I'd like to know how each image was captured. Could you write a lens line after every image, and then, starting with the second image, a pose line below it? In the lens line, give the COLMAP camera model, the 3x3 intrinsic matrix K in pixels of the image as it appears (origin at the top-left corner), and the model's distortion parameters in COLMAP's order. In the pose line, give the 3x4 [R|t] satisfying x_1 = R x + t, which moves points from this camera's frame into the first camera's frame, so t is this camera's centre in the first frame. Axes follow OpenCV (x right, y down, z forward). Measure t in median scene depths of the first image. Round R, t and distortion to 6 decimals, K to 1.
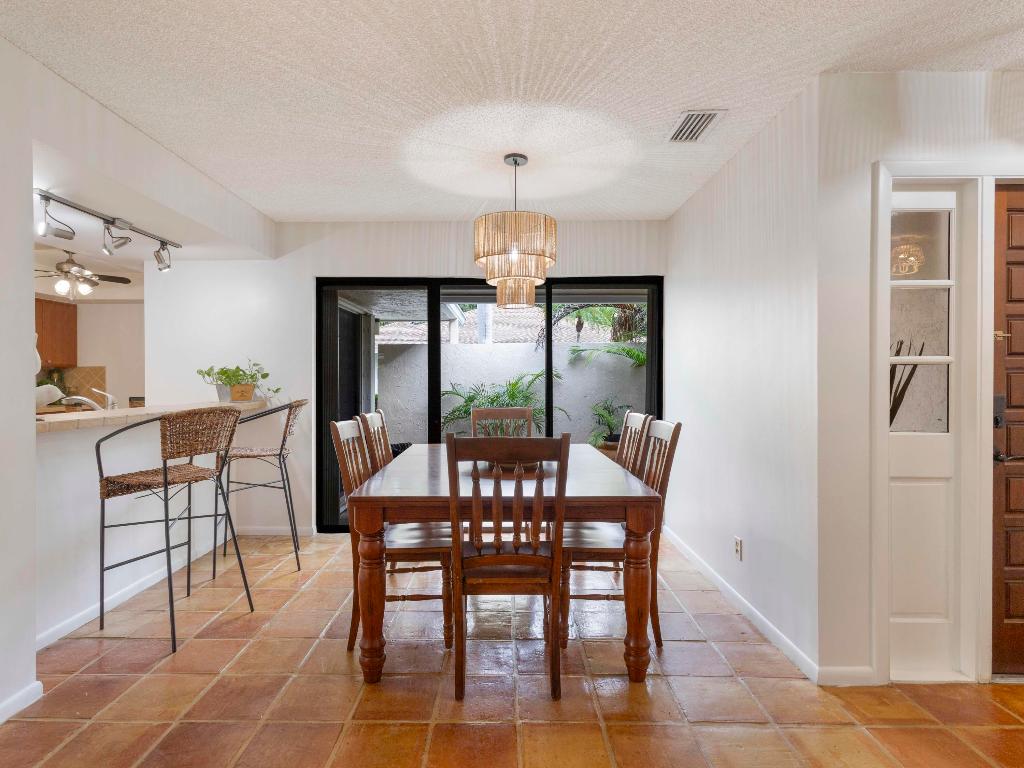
lens RADIAL K [[518.0, 0, 509.5], [0, 518.0, 378.4], [0, 0, 1]] dist [0.000186, 0.028805]
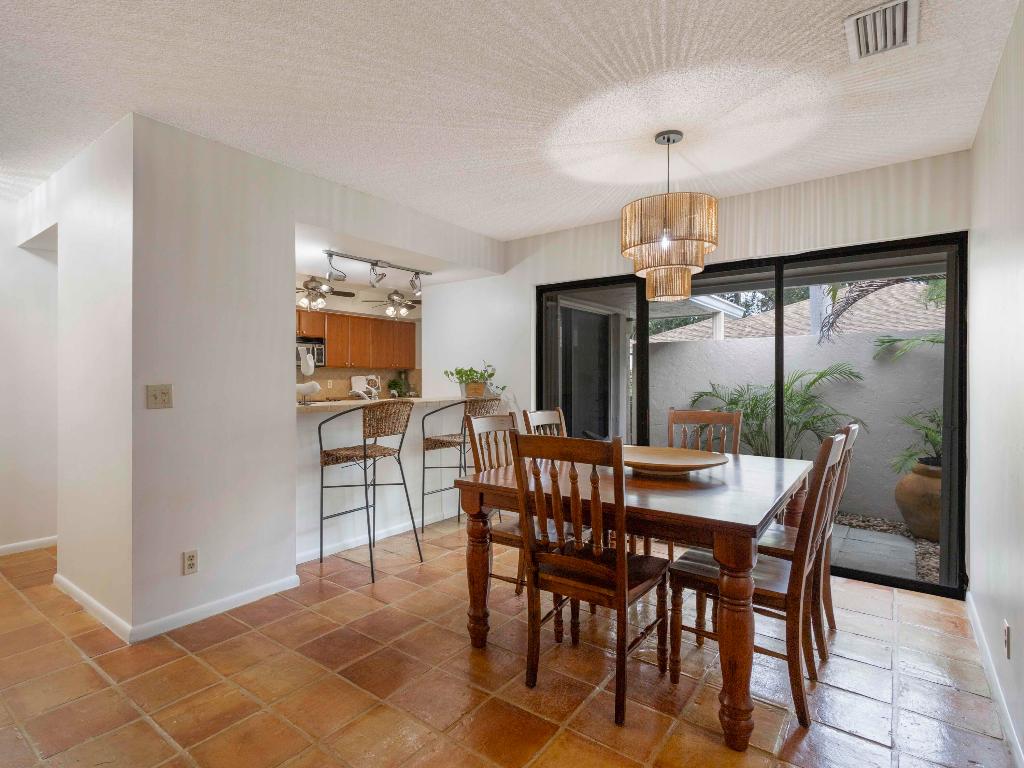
lens RADIAL K [[534.8, 0, 512.0], [0, 534.8, 384.0], [0, 0, 1]] dist [0.035784, -0.001088]
pose [[0.811211, 0.008323, -0.584694, 0.344876], [-0.000781, 0.999913, 0.013150, -0.003992], [0.584753, -0.010211, 0.811147, 0.070980]]
